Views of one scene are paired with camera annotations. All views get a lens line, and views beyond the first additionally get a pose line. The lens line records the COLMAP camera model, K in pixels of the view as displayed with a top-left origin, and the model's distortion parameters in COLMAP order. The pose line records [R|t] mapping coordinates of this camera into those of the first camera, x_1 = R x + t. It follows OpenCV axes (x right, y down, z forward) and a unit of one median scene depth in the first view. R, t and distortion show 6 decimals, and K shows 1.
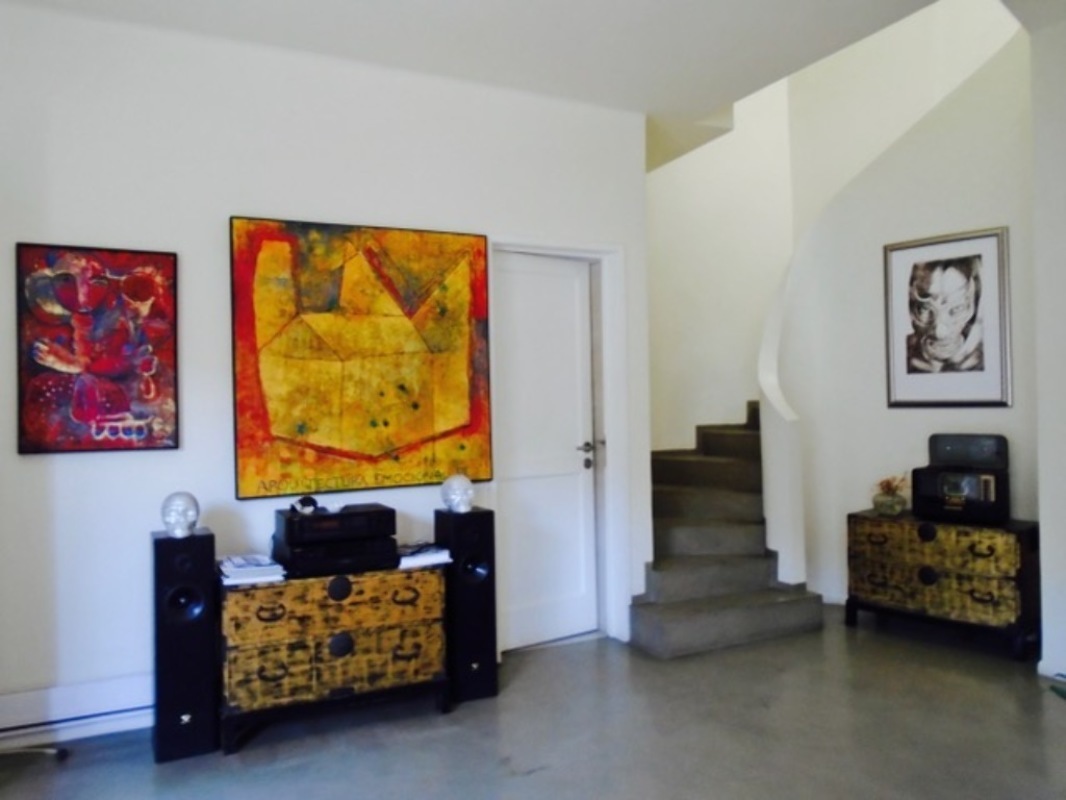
lens RADIAL K [[823.6, 0, 527.2], [0, 823.6, 398.3], [0, 0, 1]] dist [-0.001445, -0.002394]
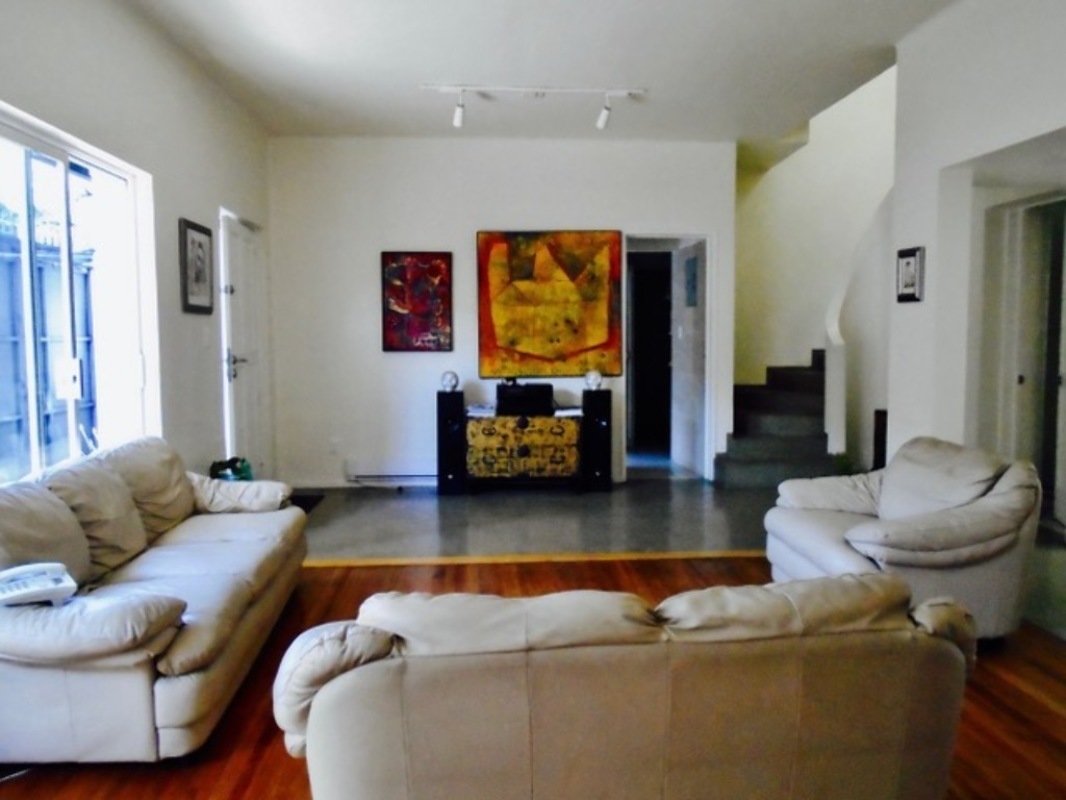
lens RADIAL K [[823.6, 0, 537.0], [0, 823.6, 398.7], [0, 0, 1]] dist [-0.001445, -0.002394]
pose [[0.923907, 0.041760, -0.380332, 0.527260], [-0.010010, 0.996324, 0.085079, 0.004022], [0.382487, -0.074798, 0.920928, -0.764461]]
